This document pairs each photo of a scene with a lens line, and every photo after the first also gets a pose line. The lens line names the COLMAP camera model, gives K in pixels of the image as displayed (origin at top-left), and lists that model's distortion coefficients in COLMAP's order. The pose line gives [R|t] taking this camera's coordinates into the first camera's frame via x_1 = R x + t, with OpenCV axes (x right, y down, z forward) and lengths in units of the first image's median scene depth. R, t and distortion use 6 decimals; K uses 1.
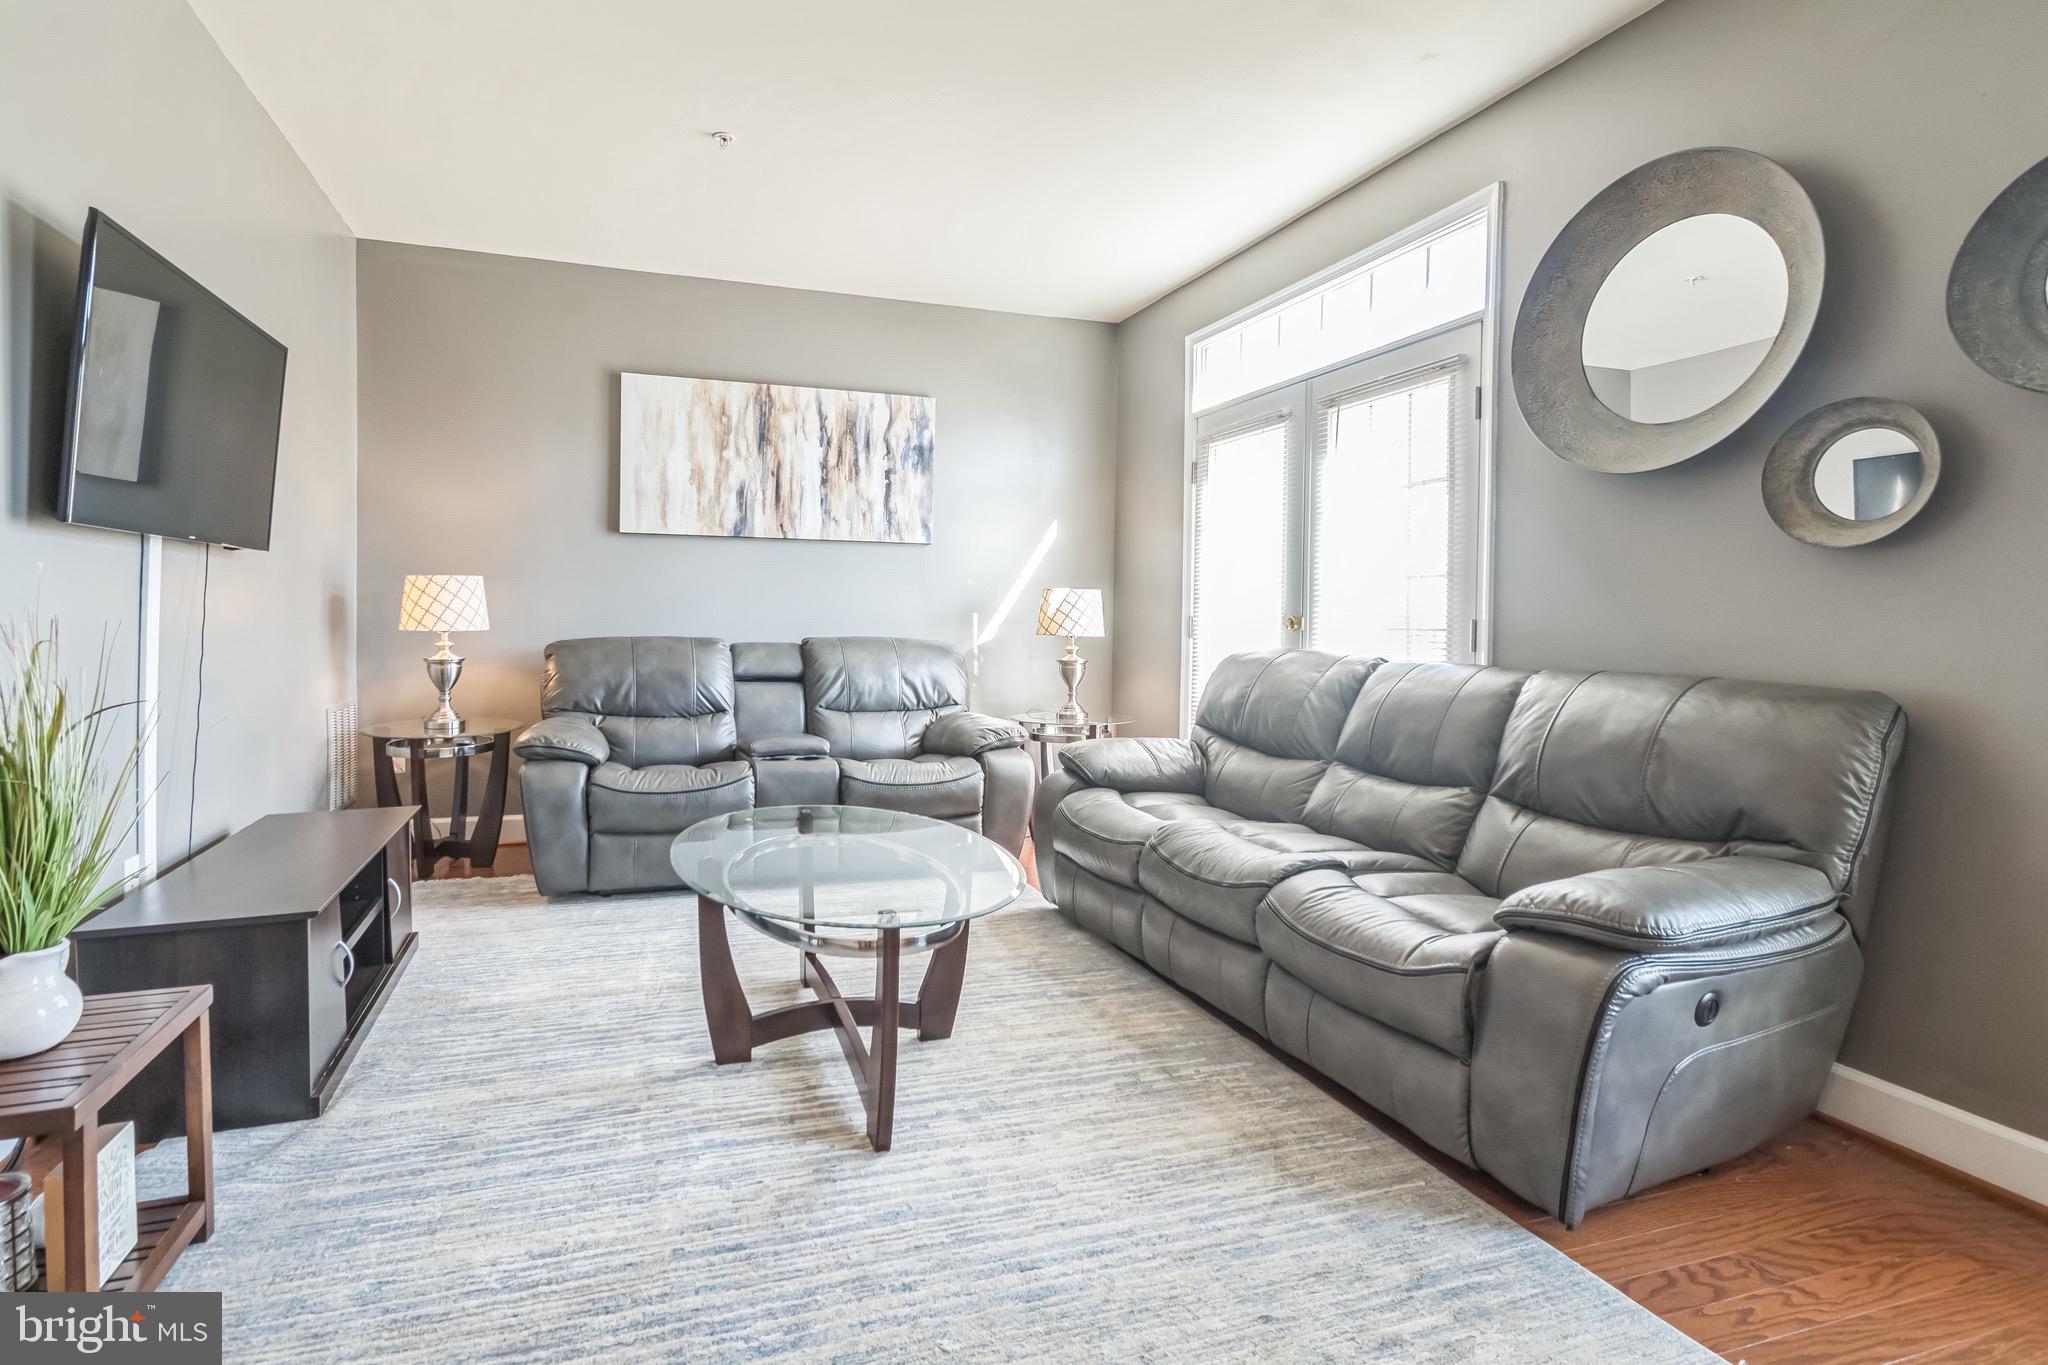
lens RADIAL K [[951.9, 0, 1023.7], [0, 951.9, 634.0], [0, 0, 1]] dist [0.001834, -0.000287]
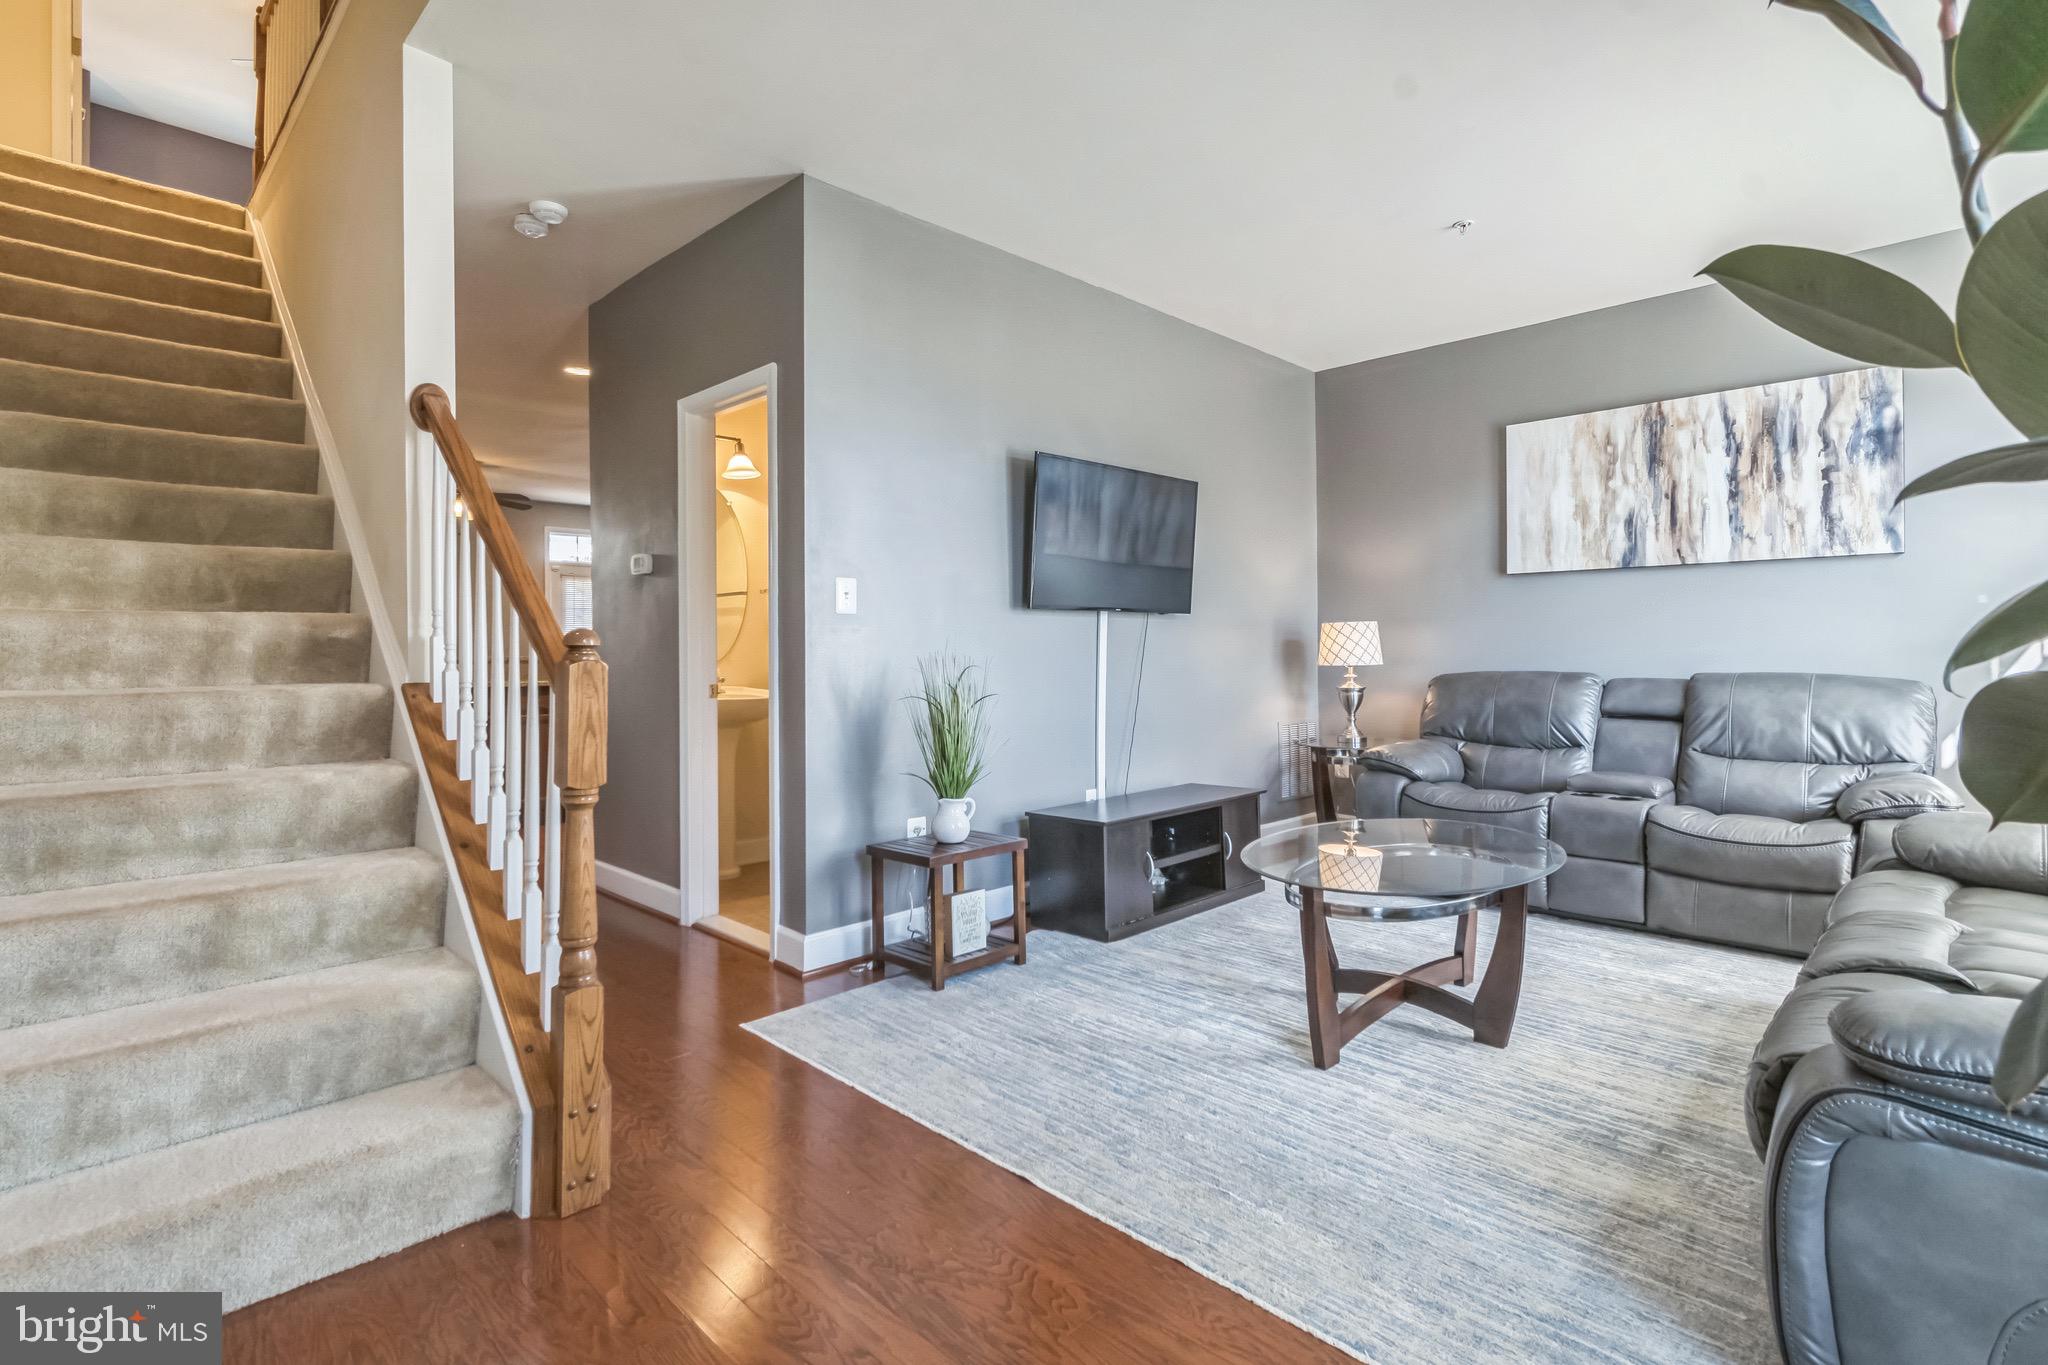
lens RADIAL K [[947.6, 0, 1018.3], [0, 947.6, 651.0], [0, 0, 1]] dist [0.001065, -0.000632]
pose [[0.472931, -0.014561, -0.880979, 0.271434], [-0.004483, 0.999811, -0.018932, 0.002823], [0.881088, 0.012903, 0.472776, 0.011714]]
